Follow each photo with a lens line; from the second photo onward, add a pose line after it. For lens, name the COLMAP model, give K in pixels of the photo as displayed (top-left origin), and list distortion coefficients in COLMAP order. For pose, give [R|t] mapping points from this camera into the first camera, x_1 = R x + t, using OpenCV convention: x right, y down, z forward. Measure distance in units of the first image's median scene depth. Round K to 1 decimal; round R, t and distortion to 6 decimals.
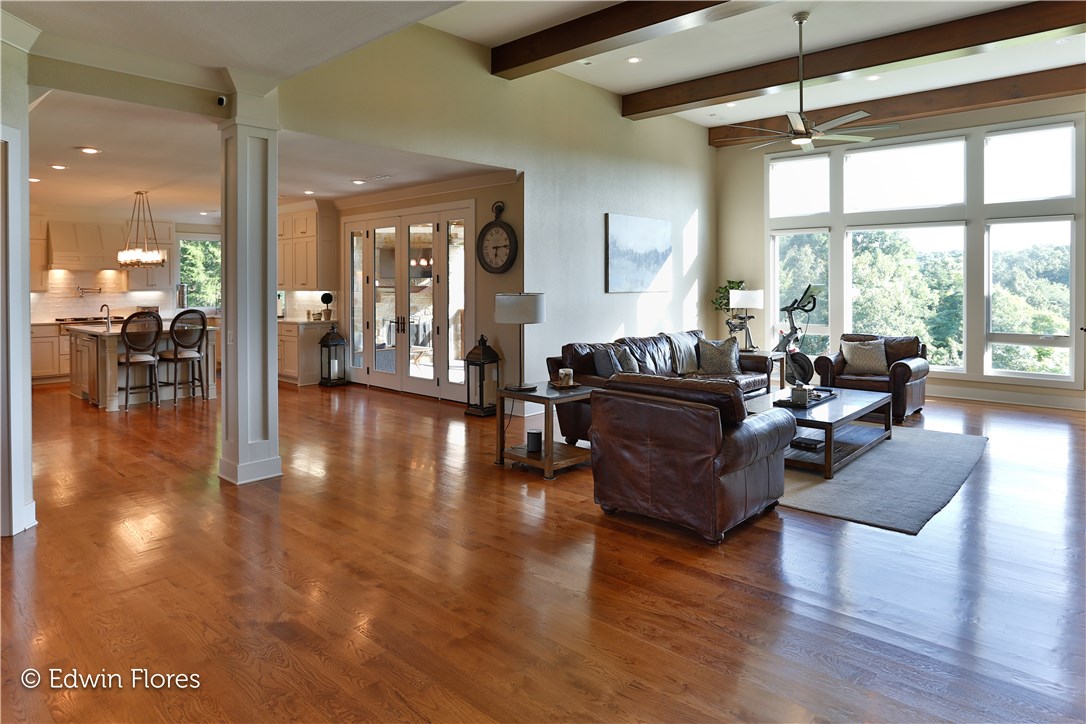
lens RADIAL K [[650.1, 0, 543.2], [0, 650.1, 286.9], [0, 0, 1]] dist [-0.046717, 0.000043]
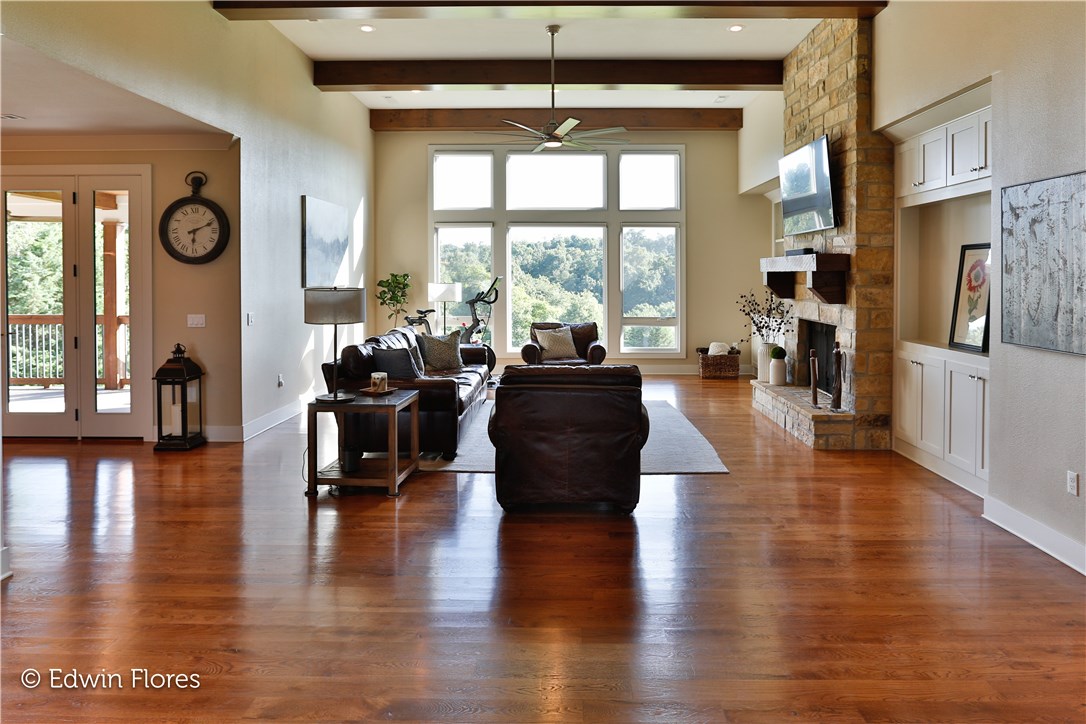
lens RADIAL K [[716.3, 0, 543.7], [0, 716.3, 284.1], [0, 0, 1]] dist [-0.007154, -0.000225]
pose [[0.761743, -0.007592, 0.647835, -0.304405], [0.003873, 0.999967, 0.007165, -0.001286], [-0.647868, -0.002949, 0.761747, 0.075605]]
